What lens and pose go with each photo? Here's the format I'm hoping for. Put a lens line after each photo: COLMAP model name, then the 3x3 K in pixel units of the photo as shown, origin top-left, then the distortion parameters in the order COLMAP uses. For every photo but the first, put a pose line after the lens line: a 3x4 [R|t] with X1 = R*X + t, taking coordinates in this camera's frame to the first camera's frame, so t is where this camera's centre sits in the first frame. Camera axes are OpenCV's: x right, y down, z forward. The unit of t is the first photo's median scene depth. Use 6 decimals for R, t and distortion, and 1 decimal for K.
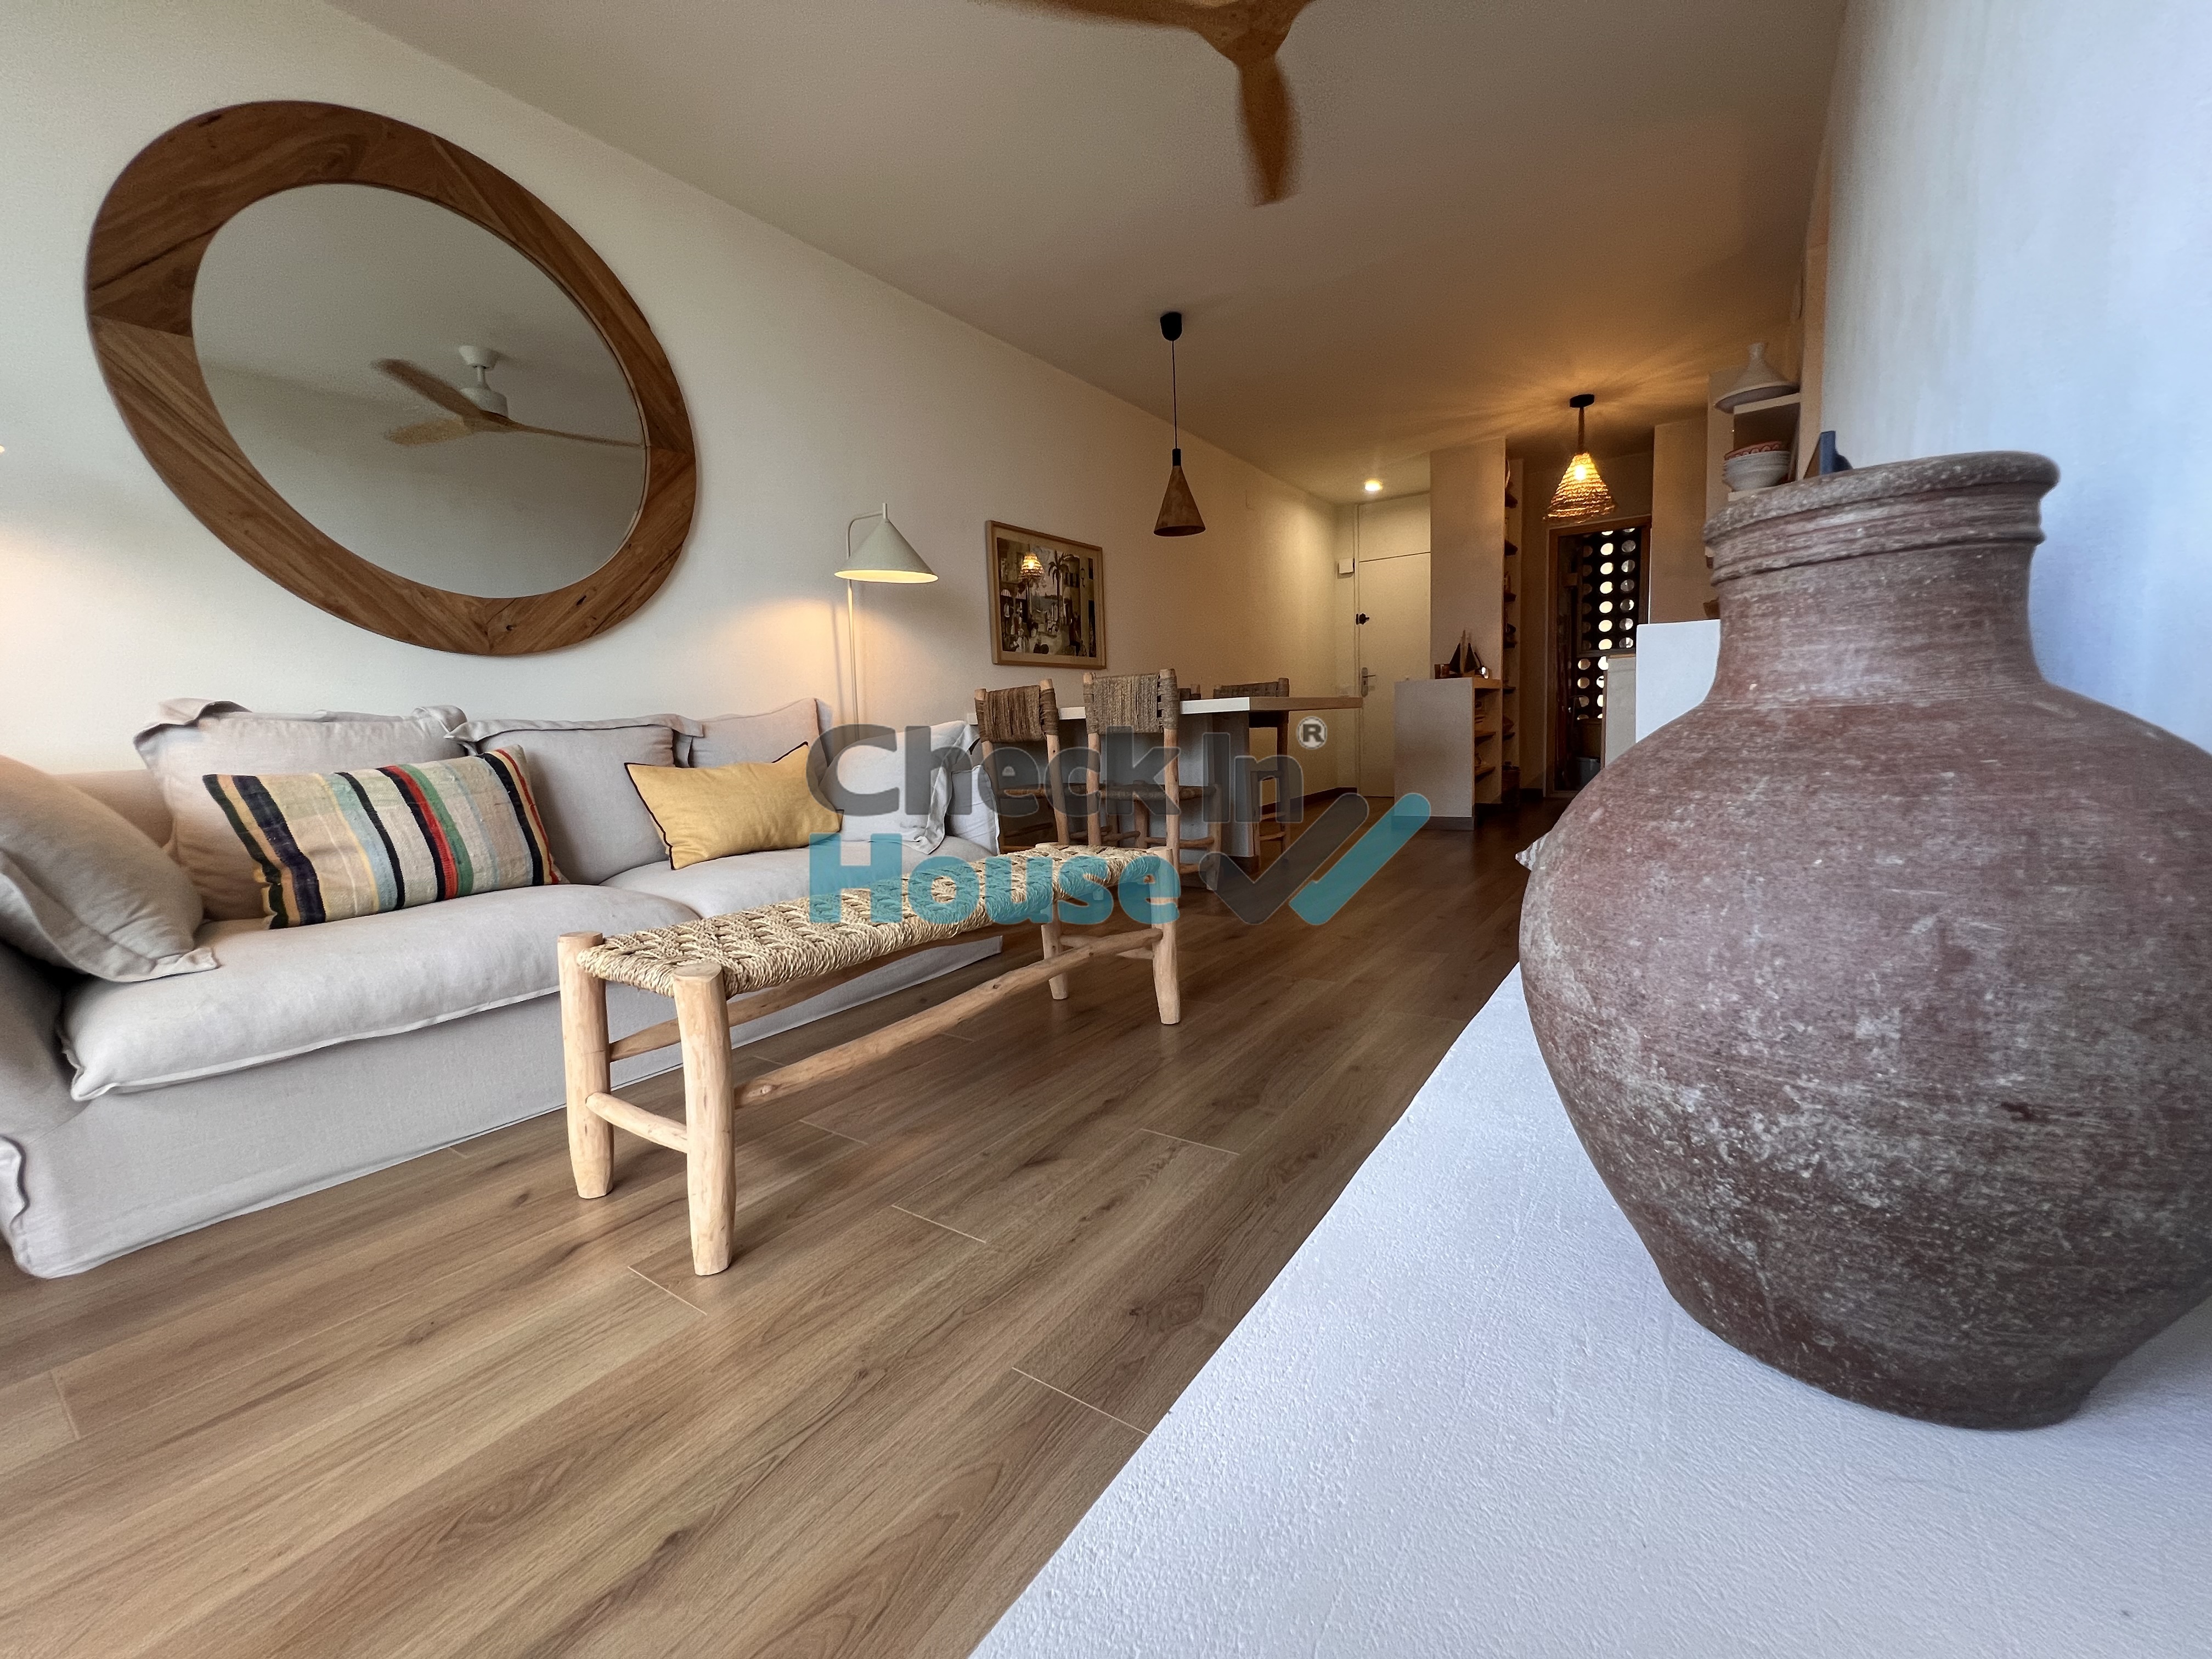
lens RADIAL K [[890.7, 0, 1106.1], [0, 890.7, 827.4], [0, 0, 1]] dist [-0.004311, 0.001126]
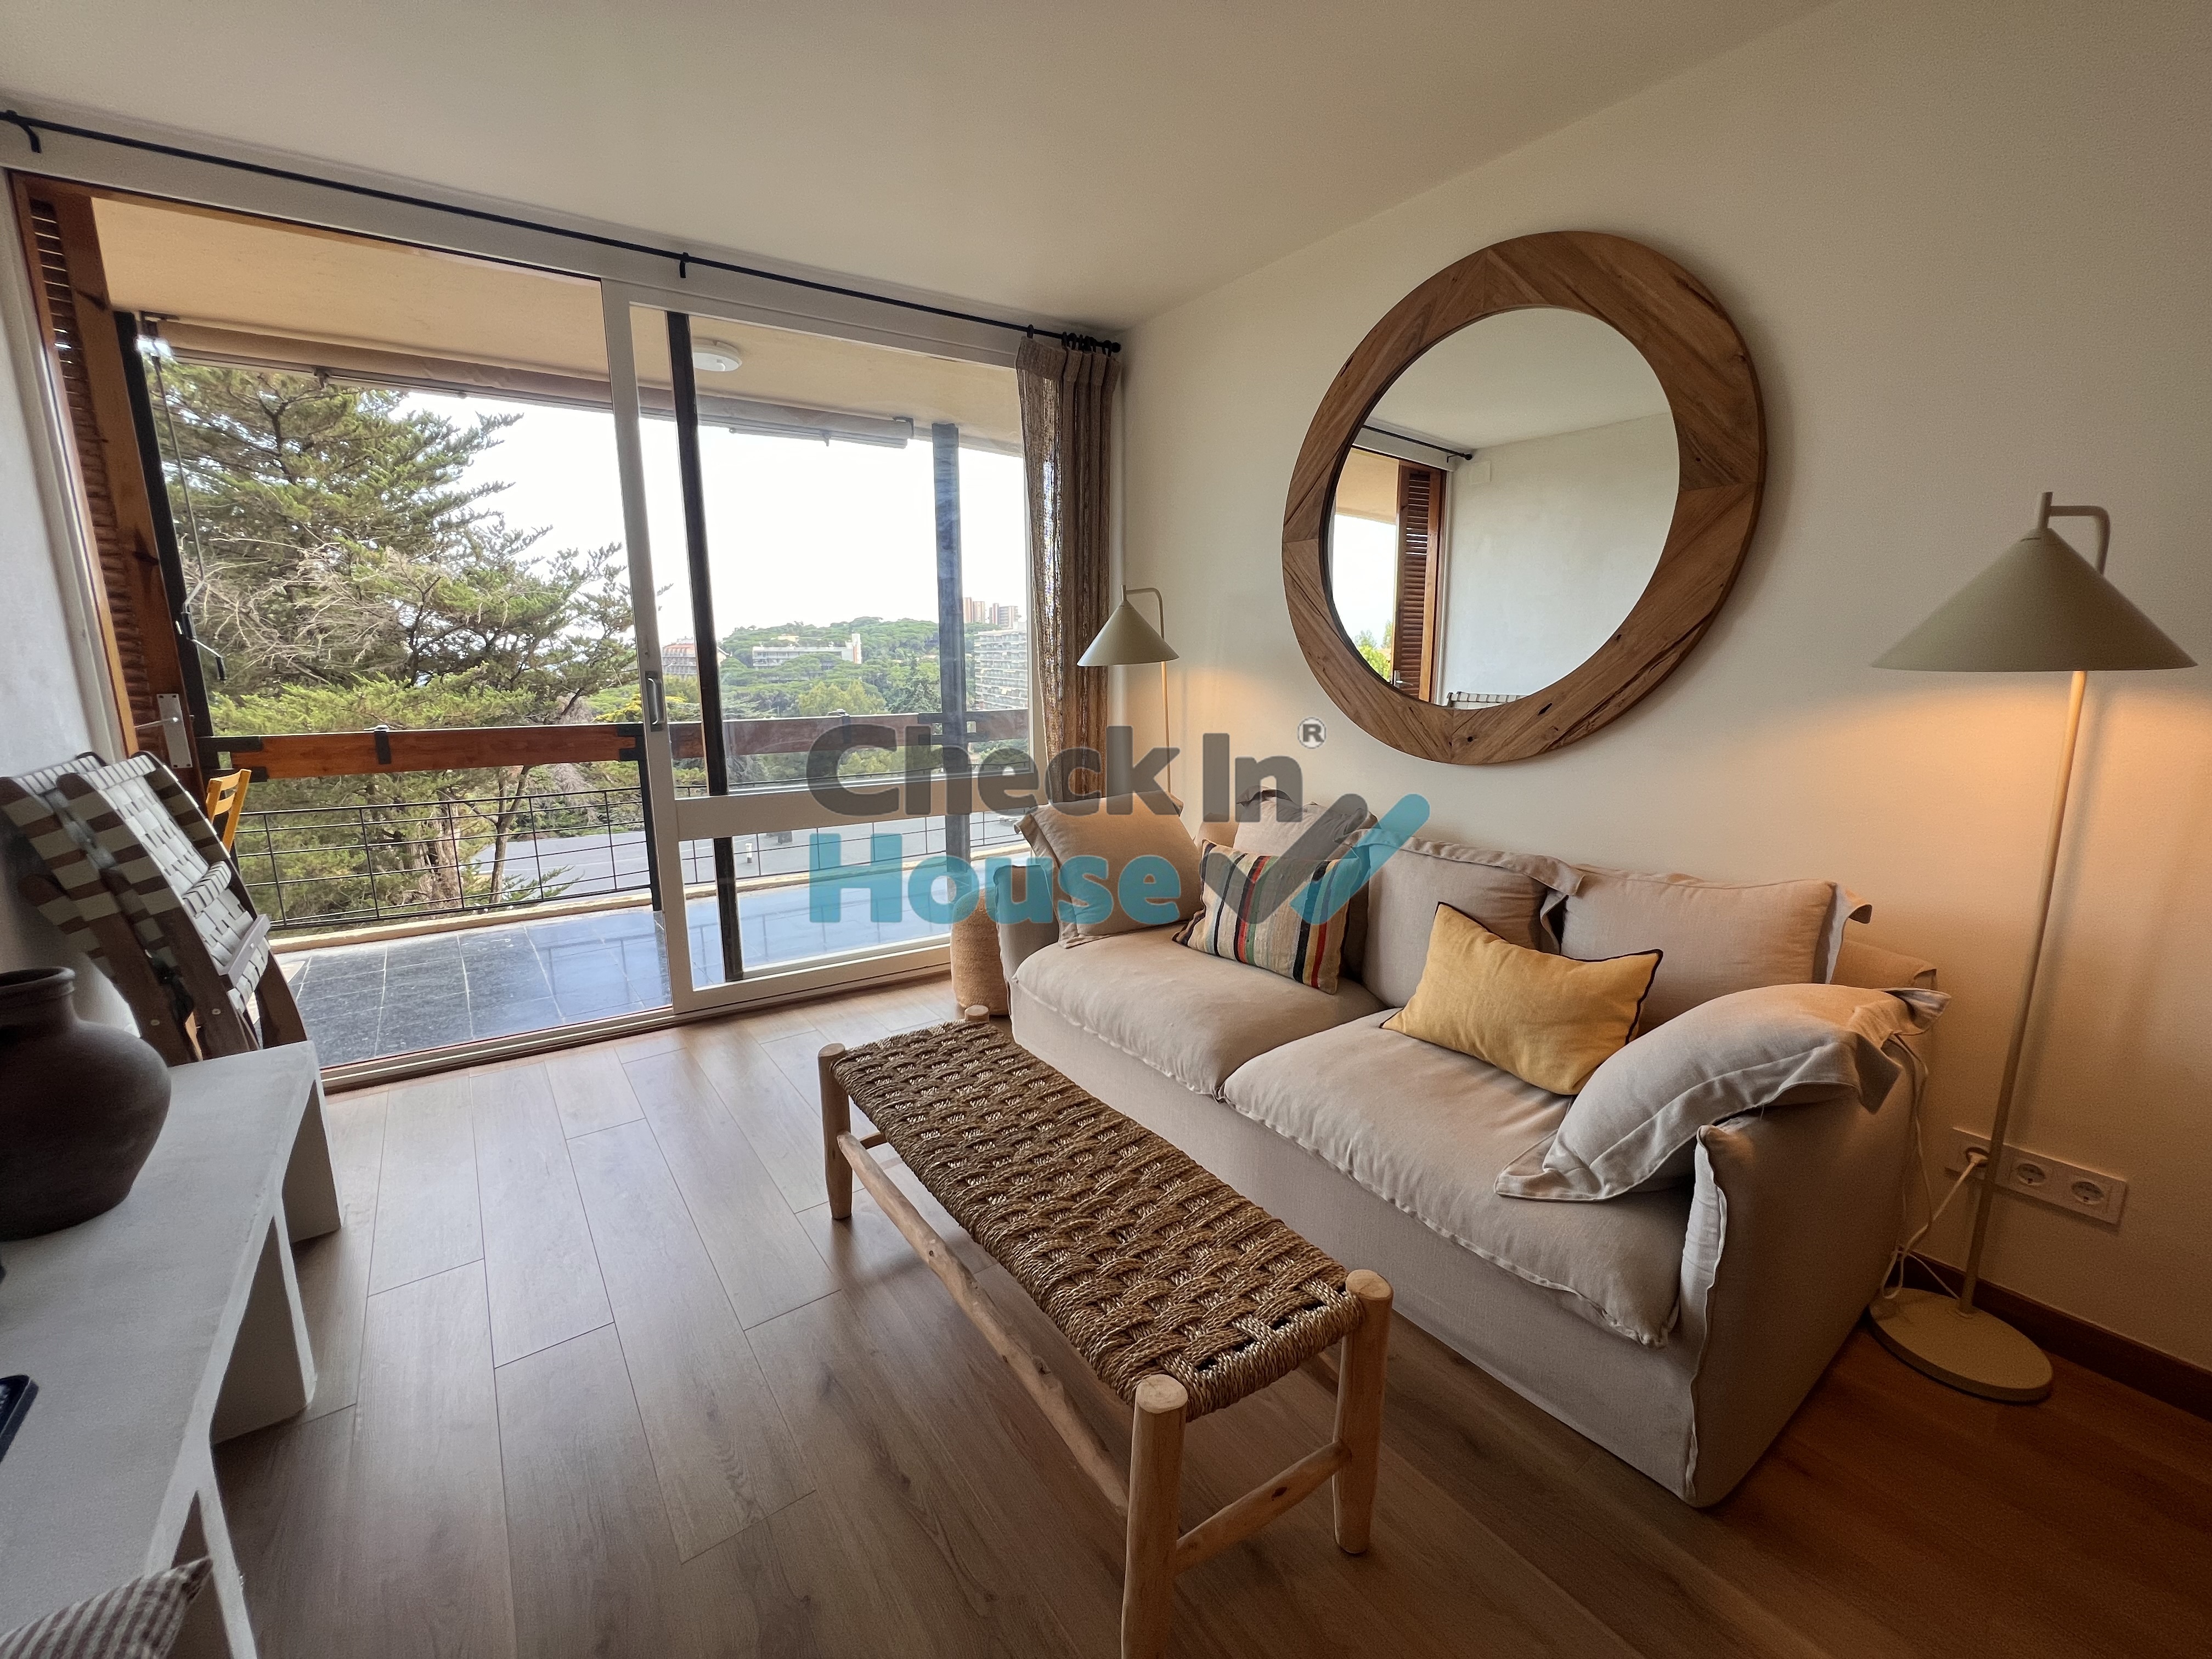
lens RADIAL K [[891.8, 0, 1104.3], [0, 891.8, 822.7], [0, 0, 1]] dist [-0.000637, 0.000272]
pose [[-0.322622, 0.216729, -0.921381, 0.352658], [-0.094658, 0.961165, 0.259232, -0.312742], [0.941783, 0.170850, -0.289578, 0.811549]]
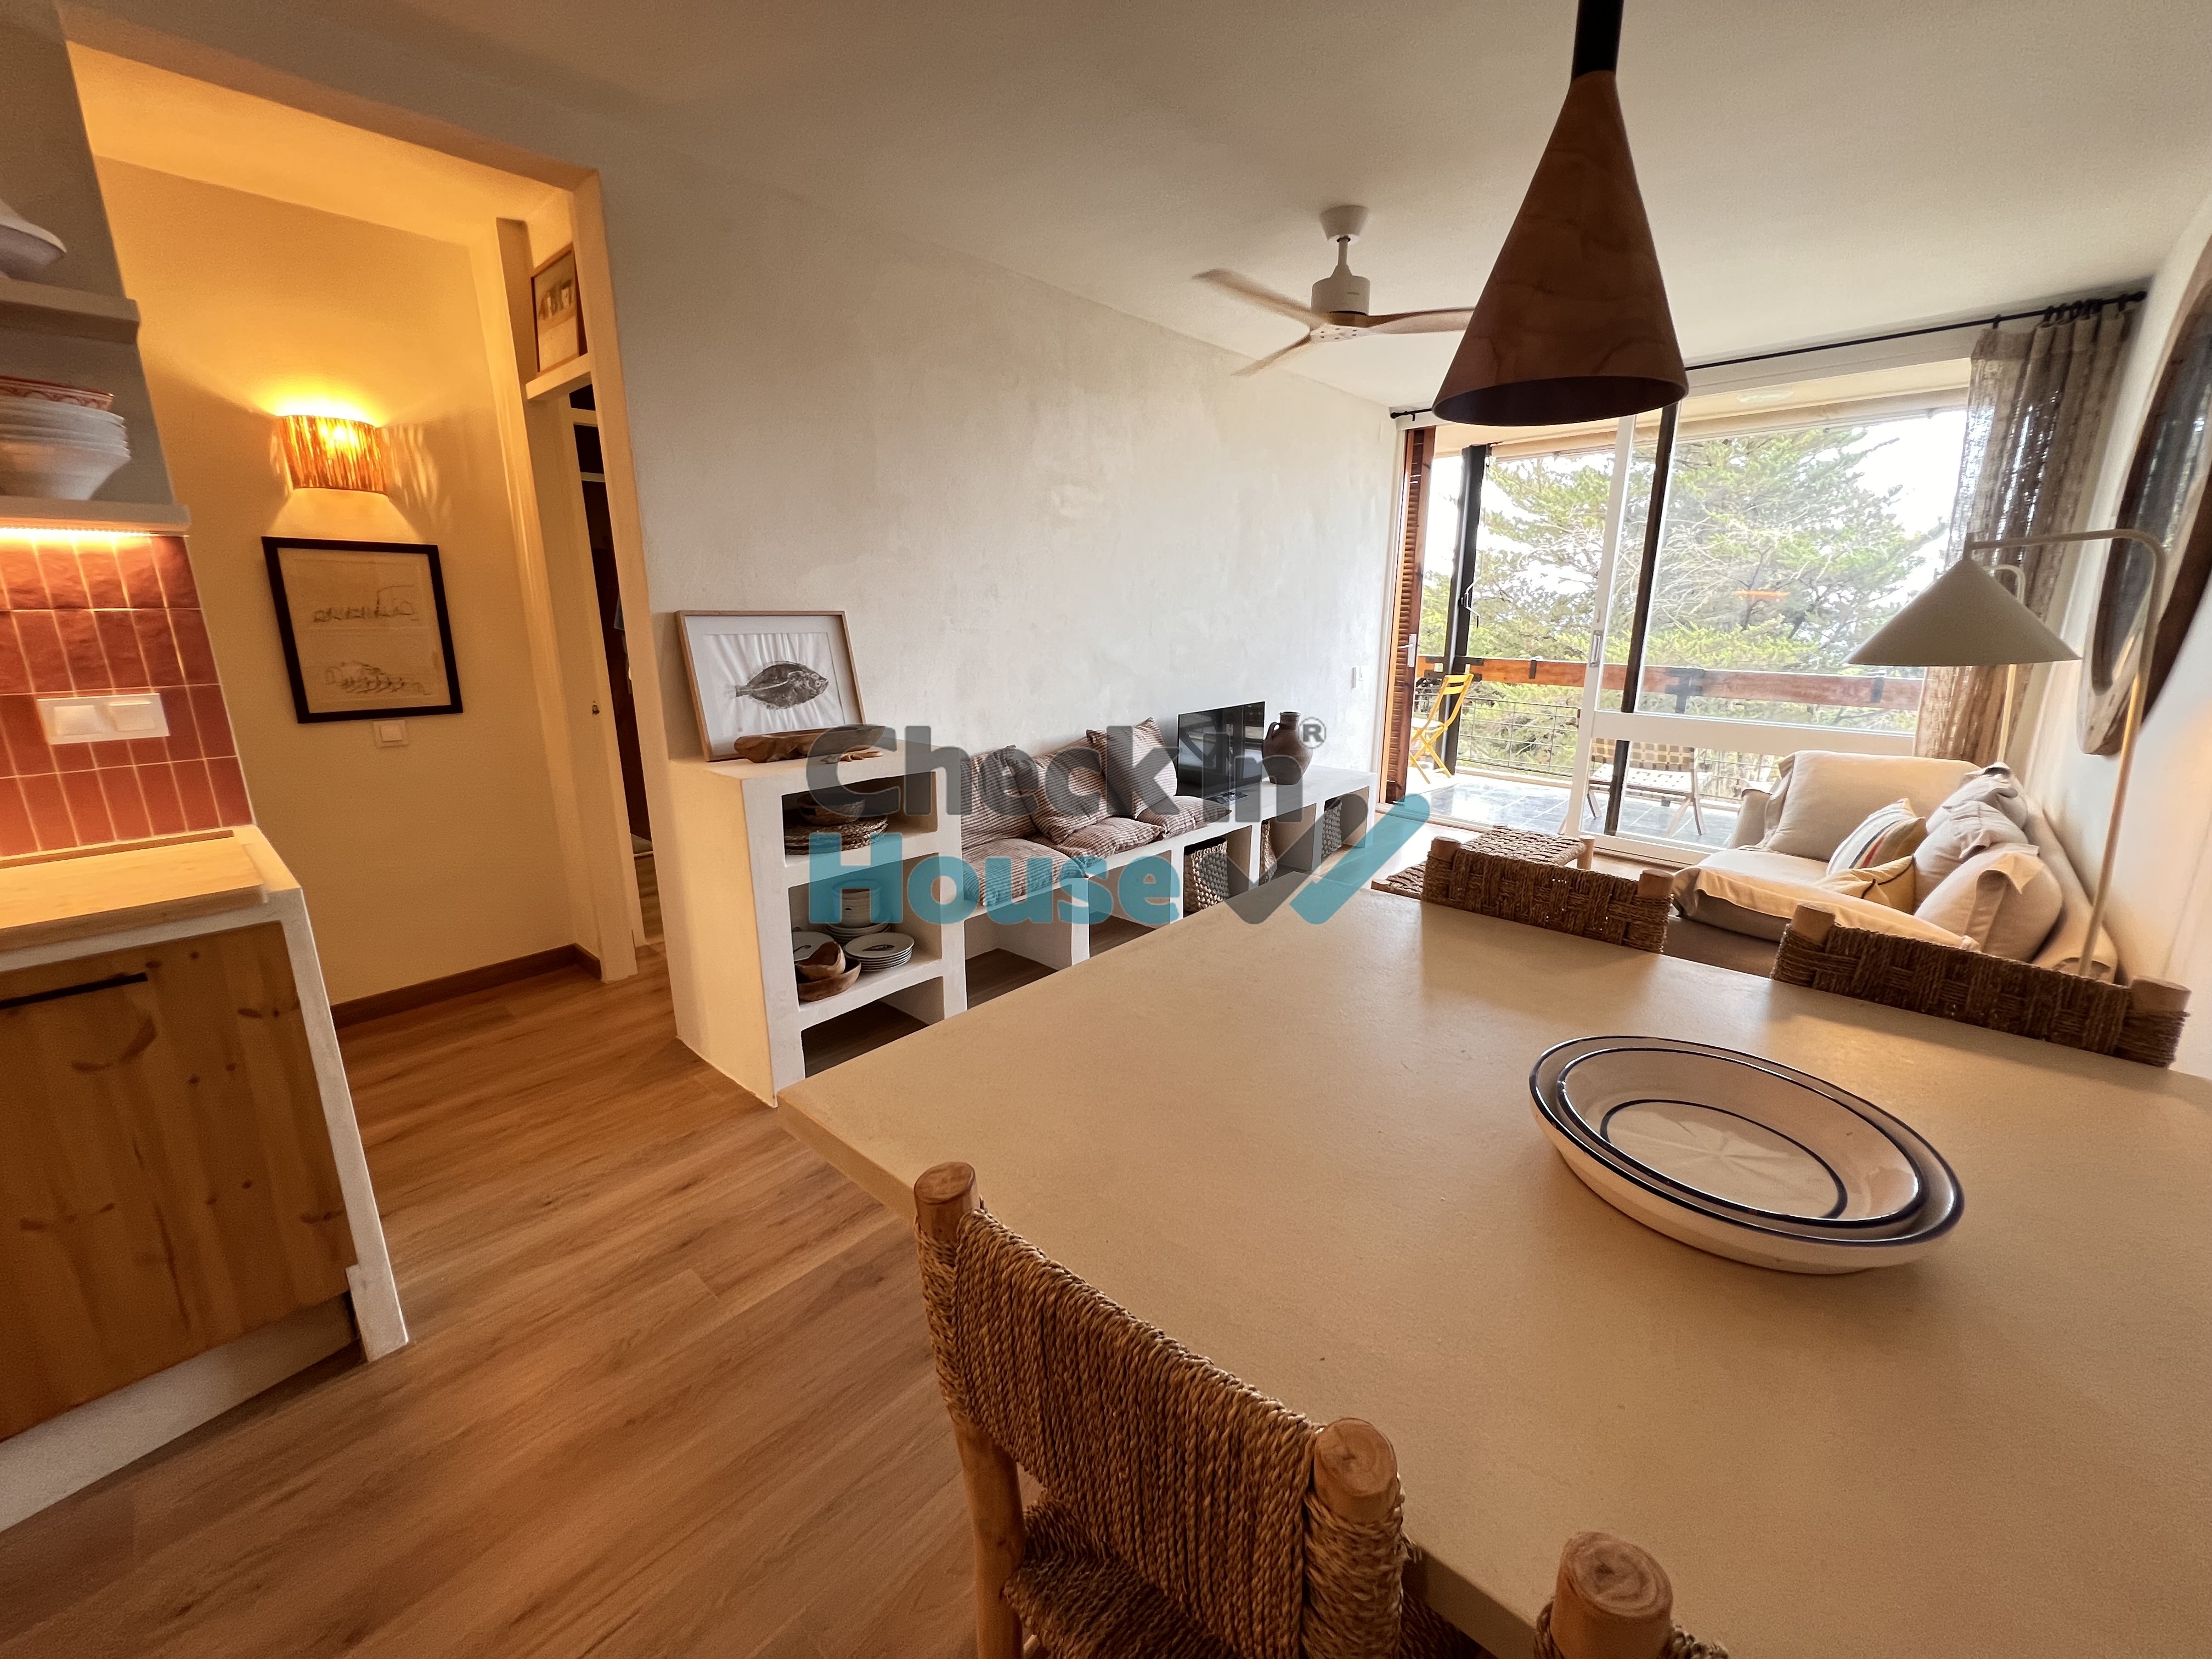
lens RADIAL K [[887.6, 0, 1101.7], [0, 887.6, 819.8], [0, 0, 1]] dist [-0.000649, 0.000127]
pose [[-0.990792, 0.007929, 0.135162, 0.242663], [0.054500, 0.937191, 0.344533, -0.462593], [-0.123941, 0.348727, -0.928993, 1.830897]]
